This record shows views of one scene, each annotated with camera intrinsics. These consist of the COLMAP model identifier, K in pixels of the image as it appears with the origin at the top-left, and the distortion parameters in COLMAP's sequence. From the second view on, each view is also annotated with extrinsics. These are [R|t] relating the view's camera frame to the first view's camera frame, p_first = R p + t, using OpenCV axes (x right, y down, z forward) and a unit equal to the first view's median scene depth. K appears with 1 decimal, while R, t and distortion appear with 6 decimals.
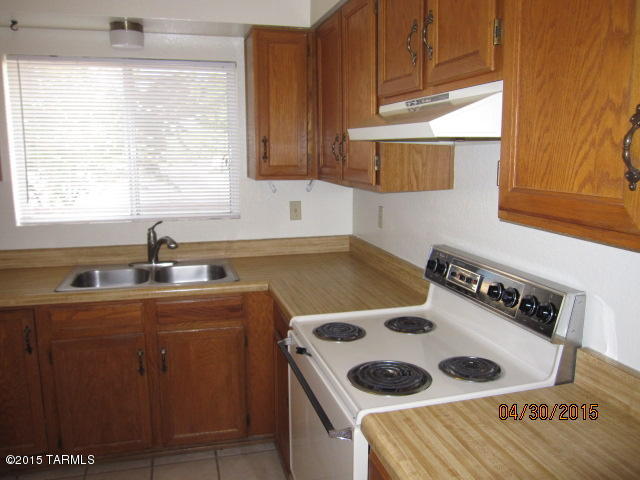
lens RADIAL K [[532.1, 0, 320.0], [0, 532.1, 240.0], [0, 0, 1]] dist [-0.071832, 0.048277]
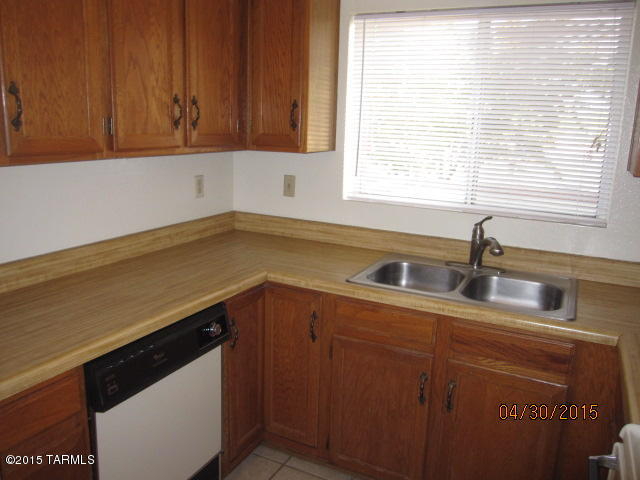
lens RADIAL K [[532.1, 0, 320.0], [0, 532.1, 240.0], [0, 0, 1]] dist [-0.071832, 0.048277]
pose [[0.745338, 0.170326, -0.644562, 0.020989], [-0.142843, 0.985161, 0.095153, -0.041784], [0.651204, 0.021150, 0.758608, 0.258111]]
